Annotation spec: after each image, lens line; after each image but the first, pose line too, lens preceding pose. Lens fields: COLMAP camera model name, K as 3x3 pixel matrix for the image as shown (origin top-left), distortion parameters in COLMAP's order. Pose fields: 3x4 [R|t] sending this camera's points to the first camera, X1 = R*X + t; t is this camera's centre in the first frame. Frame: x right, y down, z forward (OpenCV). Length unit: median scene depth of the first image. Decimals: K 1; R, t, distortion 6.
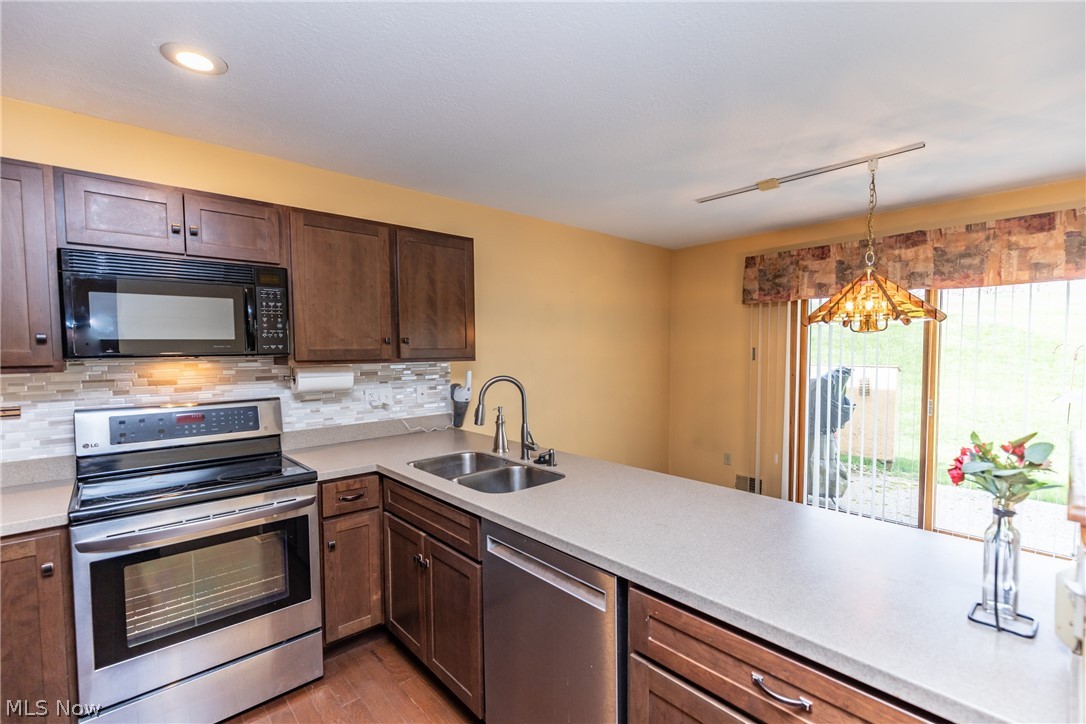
lens RADIAL K [[484.4, 0, 543.1], [0, 484.4, 367.7], [0, 0, 1]] dist [0.000057, -0.000932]
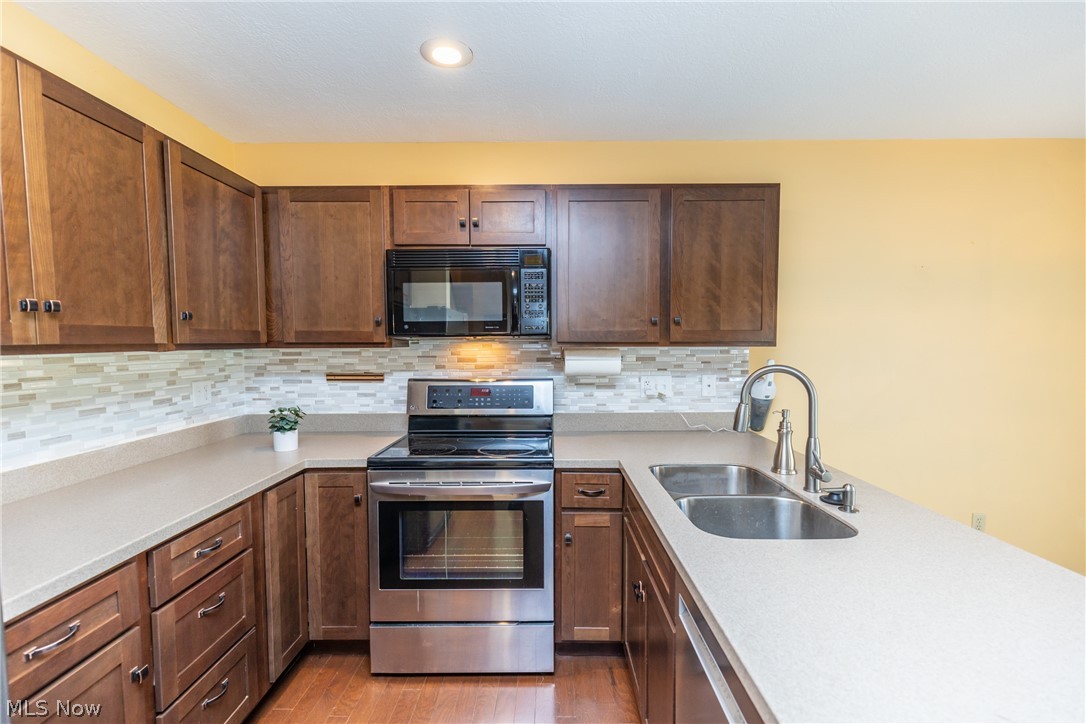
lens RADIAL K [[484.4, 0, 544.6], [0, 484.4, 367.0], [0, 0, 1]] dist [0.000057, -0.000932]
pose [[0.737977, 0.040454, -0.673612, 0.138104], [-0.029297, 0.999181, 0.027910, 0.009825], [0.674189, -0.000862, 0.738558, 0.263067]]
